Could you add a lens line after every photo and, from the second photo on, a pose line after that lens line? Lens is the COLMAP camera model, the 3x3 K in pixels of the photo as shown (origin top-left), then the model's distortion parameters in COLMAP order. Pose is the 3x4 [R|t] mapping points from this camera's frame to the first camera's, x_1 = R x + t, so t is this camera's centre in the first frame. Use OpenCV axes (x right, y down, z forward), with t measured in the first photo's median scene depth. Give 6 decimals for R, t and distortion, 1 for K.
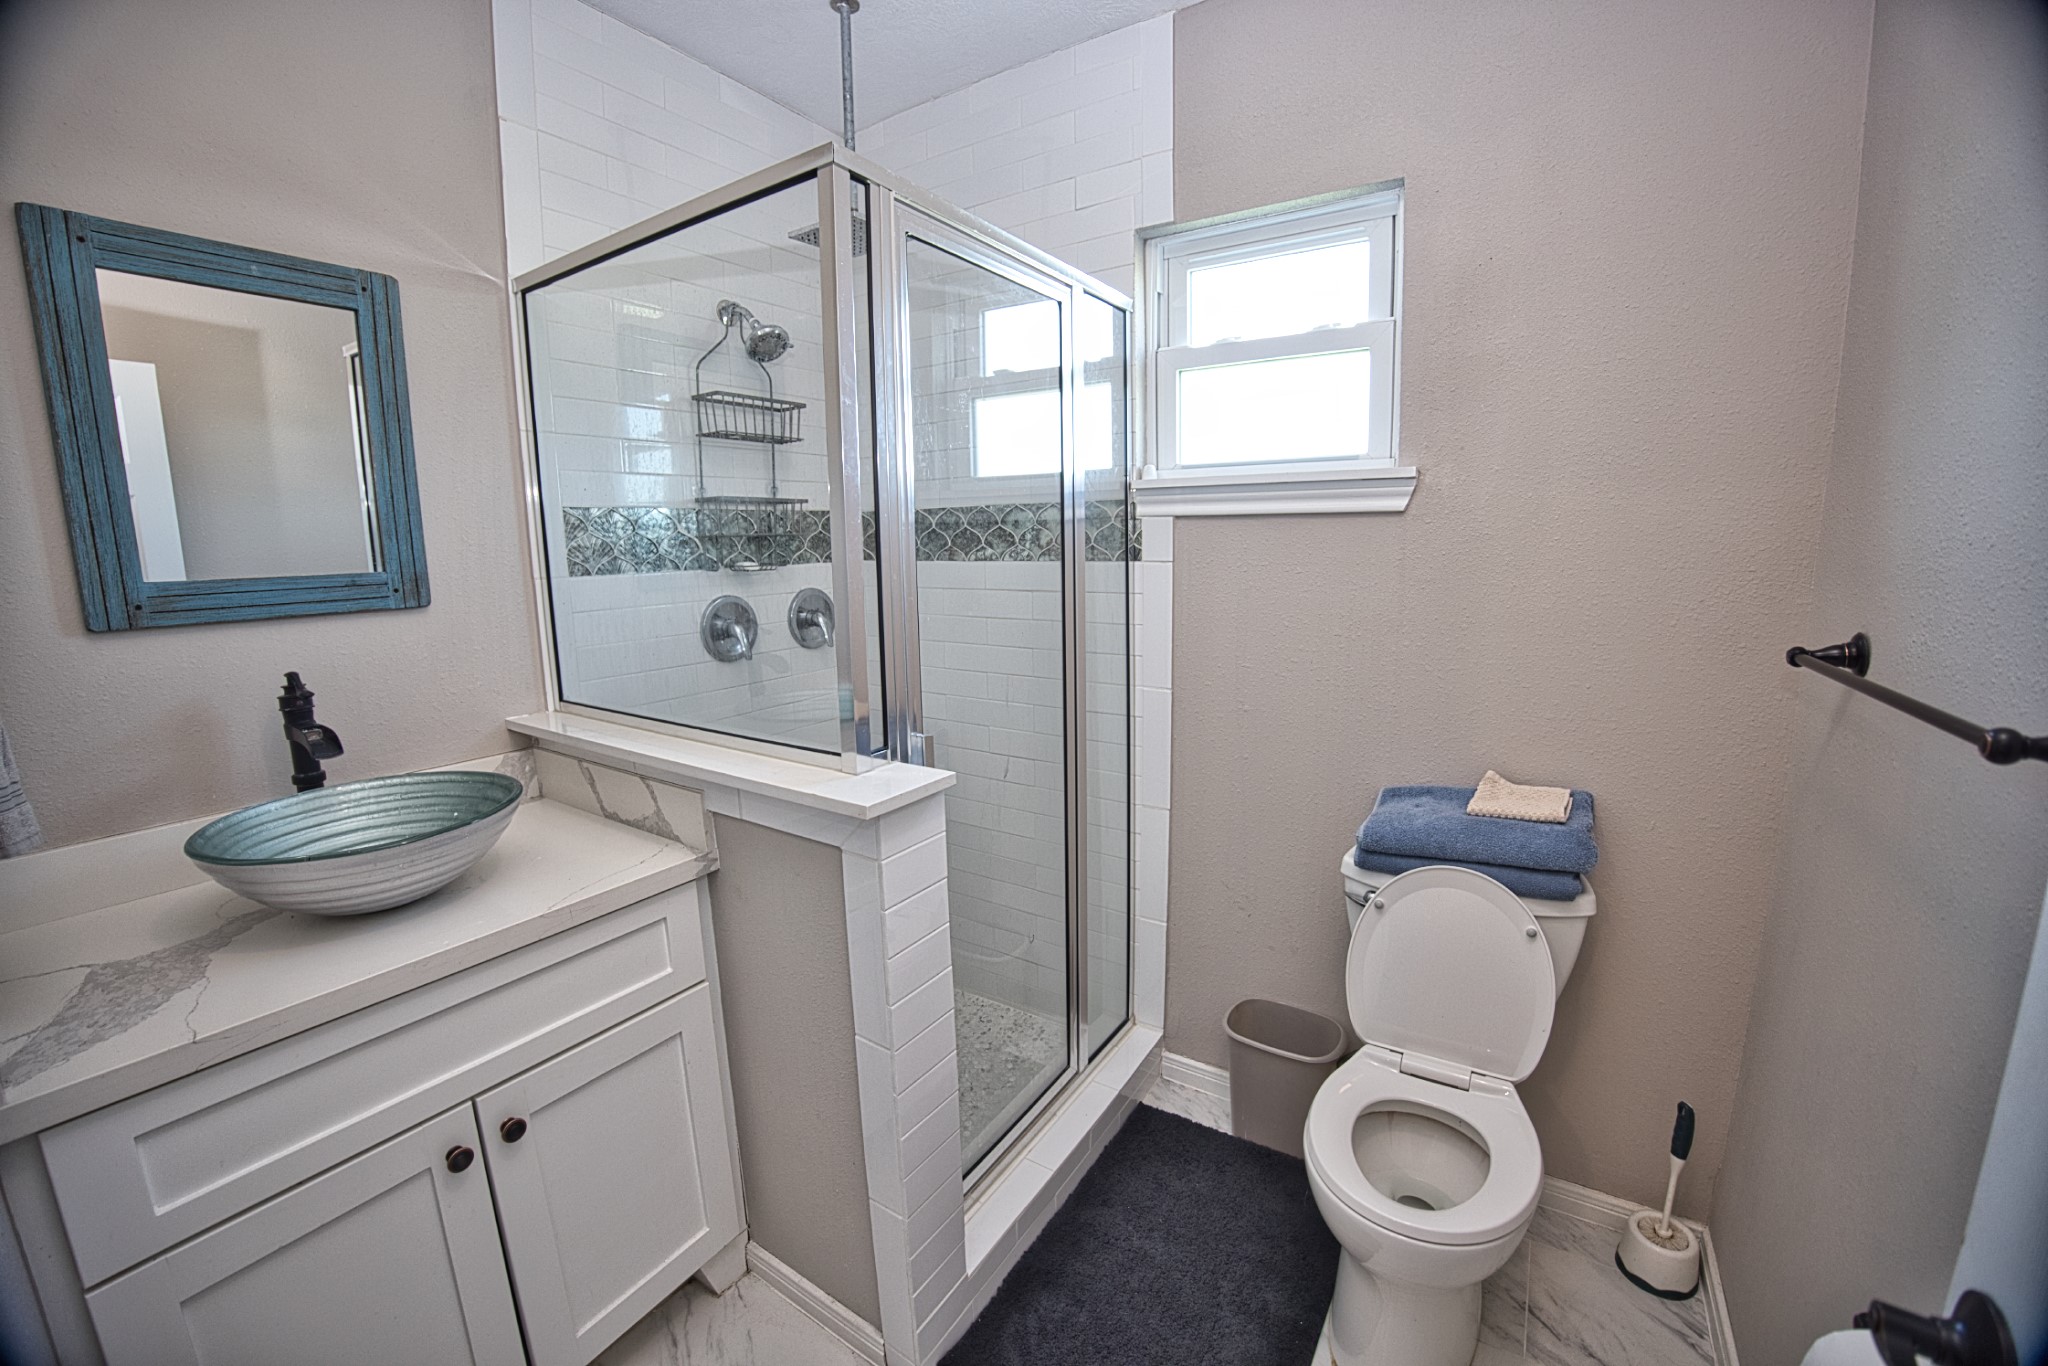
lens RADIAL K [[802.8, 0, 1028.4], [0, 802.8, 679.6], [0, 0, 1]] dist [-0.055970, 0.009363]
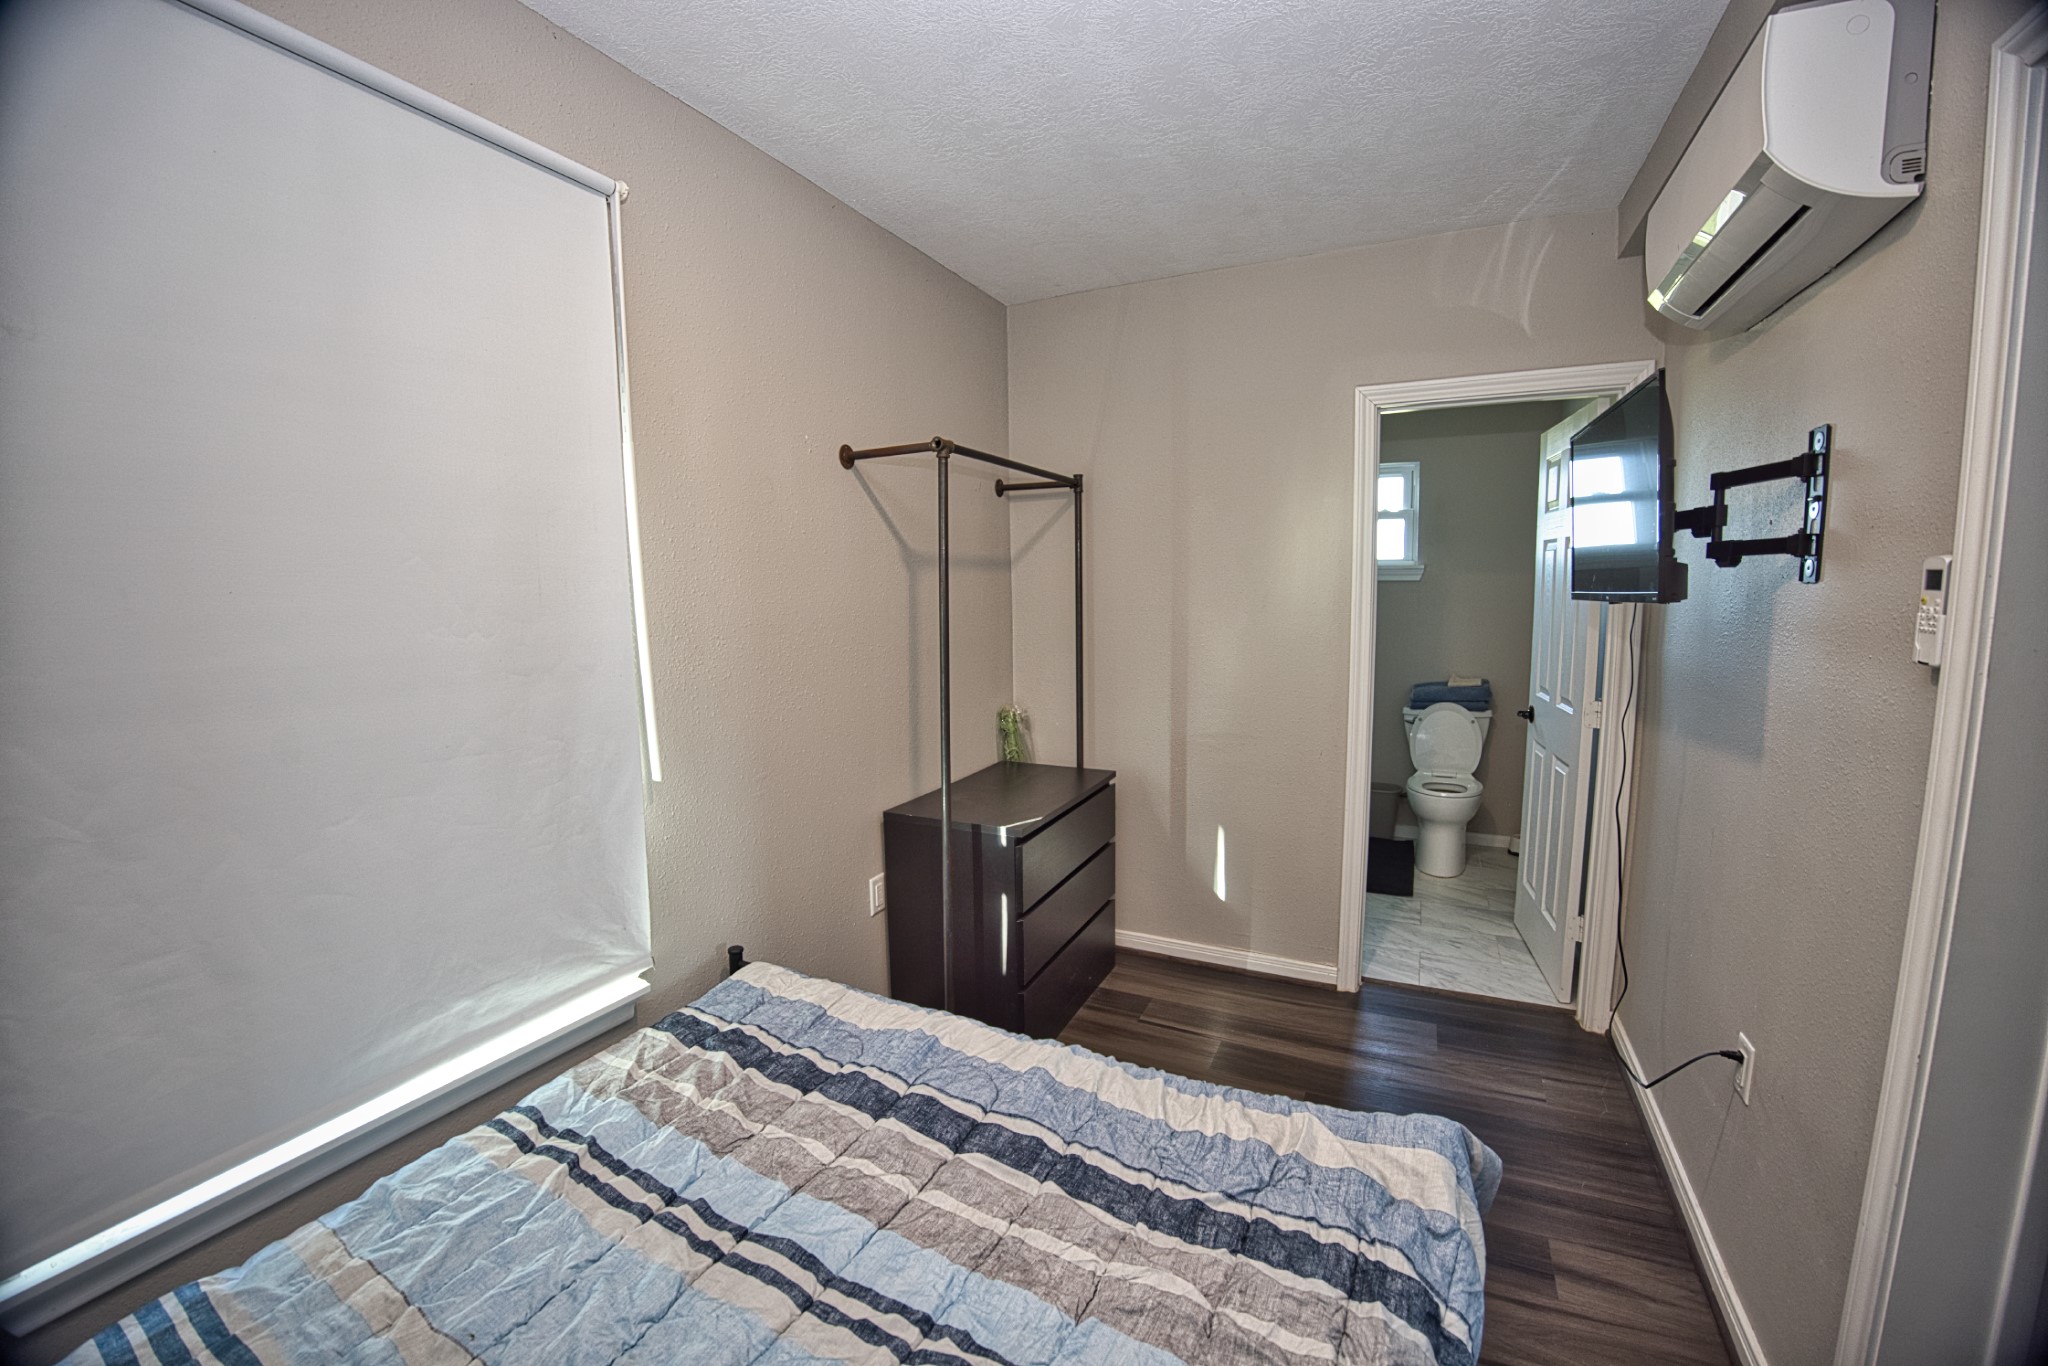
lens RADIAL K [[802.8, 0, 1028.4], [0, 802.8, 679.6], [0, 0, 1]] dist [-0.055970, 0.009363]
pose [[0.986414, 0.007302, 0.164118, -1.254307], [0.002017, 0.998398, -0.056545, 0.265403], [-0.164268, 0.056108, 0.984819, -1.397555]]
